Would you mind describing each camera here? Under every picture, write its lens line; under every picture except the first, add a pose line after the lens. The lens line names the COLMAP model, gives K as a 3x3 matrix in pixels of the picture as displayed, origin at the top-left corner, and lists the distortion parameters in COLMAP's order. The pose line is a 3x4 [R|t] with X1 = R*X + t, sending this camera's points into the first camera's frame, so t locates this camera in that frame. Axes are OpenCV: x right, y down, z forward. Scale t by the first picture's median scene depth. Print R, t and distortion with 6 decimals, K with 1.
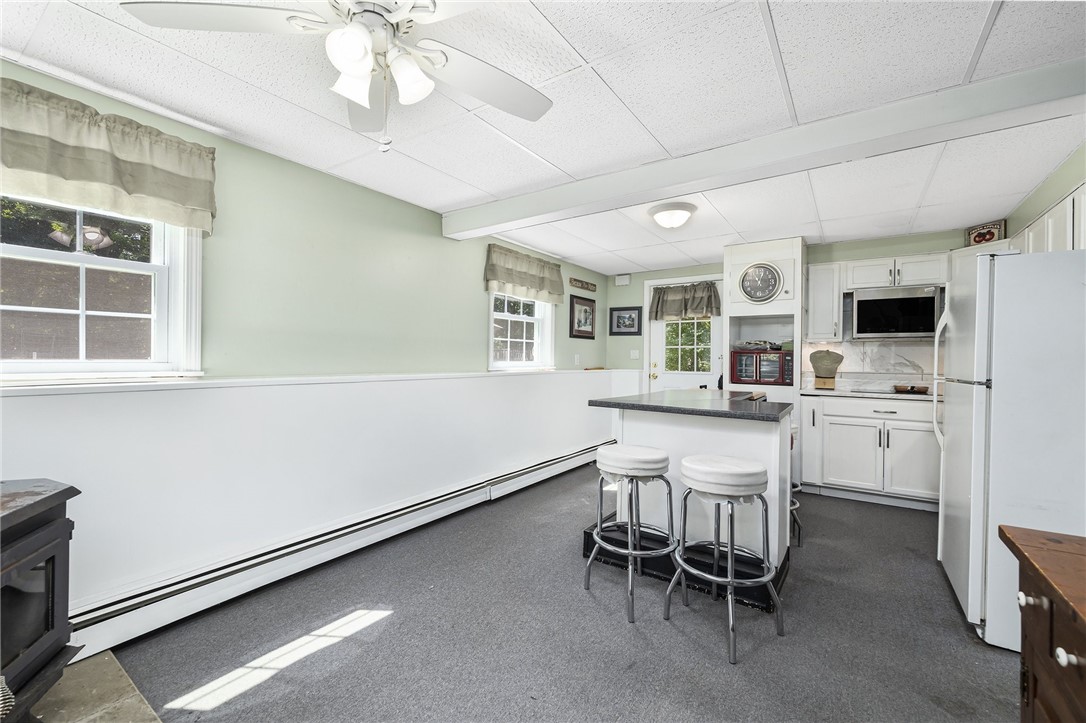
lens RADIAL K [[458.4, 0, 541.0], [0, 458.4, 357.3], [0, 0, 1]] dist [0.003151, 0.000451]
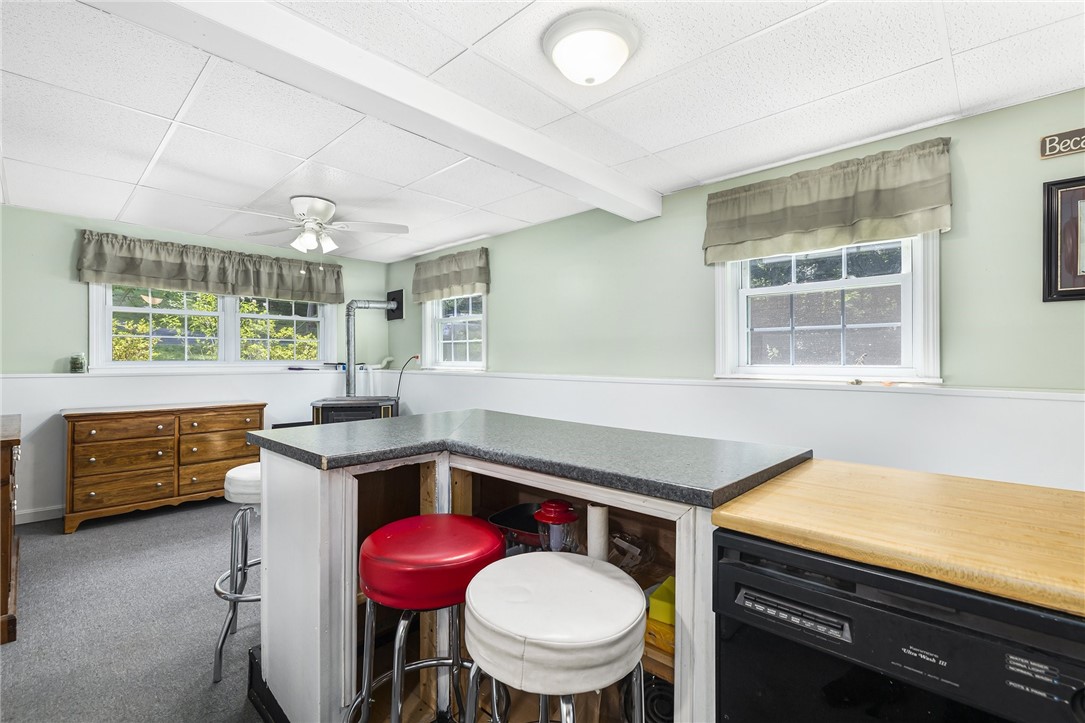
lens RADIAL K [[408.2, 0, 542.5], [0, 408.2, 361.5], [0, 0, 1]] dist [0.000424, 0.000039]
pose [[-0.065405, -0.007022, -0.997834, 0.562720], [-0.000625, 0.999975, -0.006996, 0.009677], [0.997859, 0.000166, -0.065408, 0.845022]]
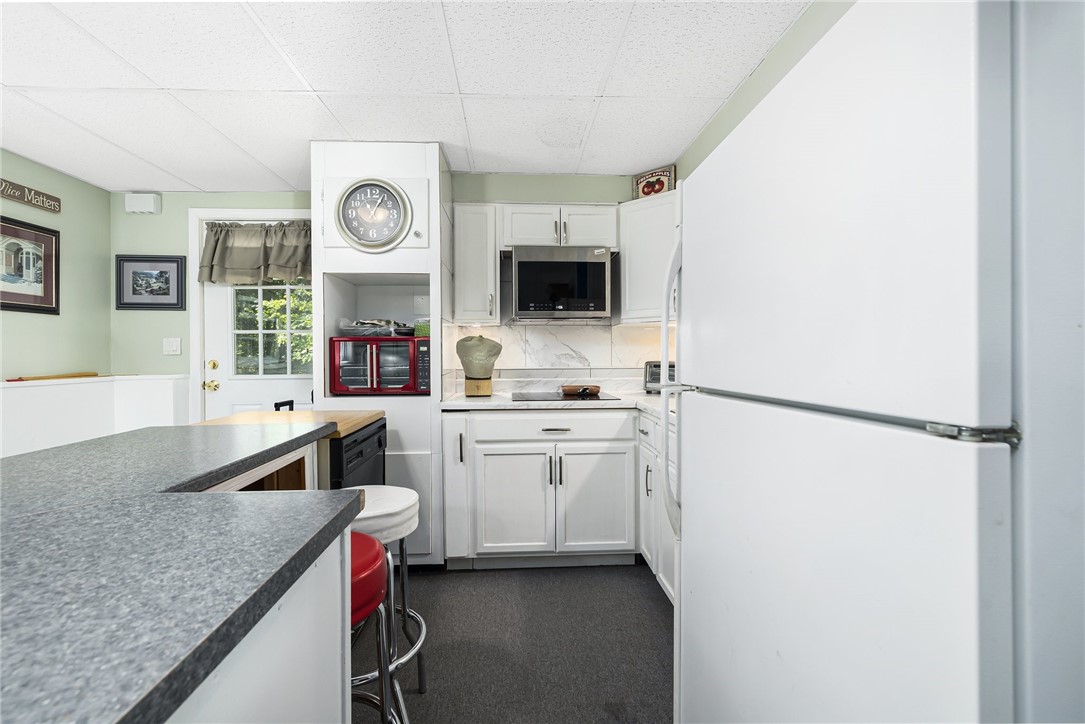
lens RADIAL K [[458.0, 0, 540.5], [0, 458.0, 357.8], [0, 0, 1]] dist [0.003151, 0.000451]
pose [[0.785438, -0.021125, 0.618580, 0.284149], [0.012945, 0.999759, 0.017707, 0.004581], [-0.618805, -0.005900, 0.785523, 0.431501]]
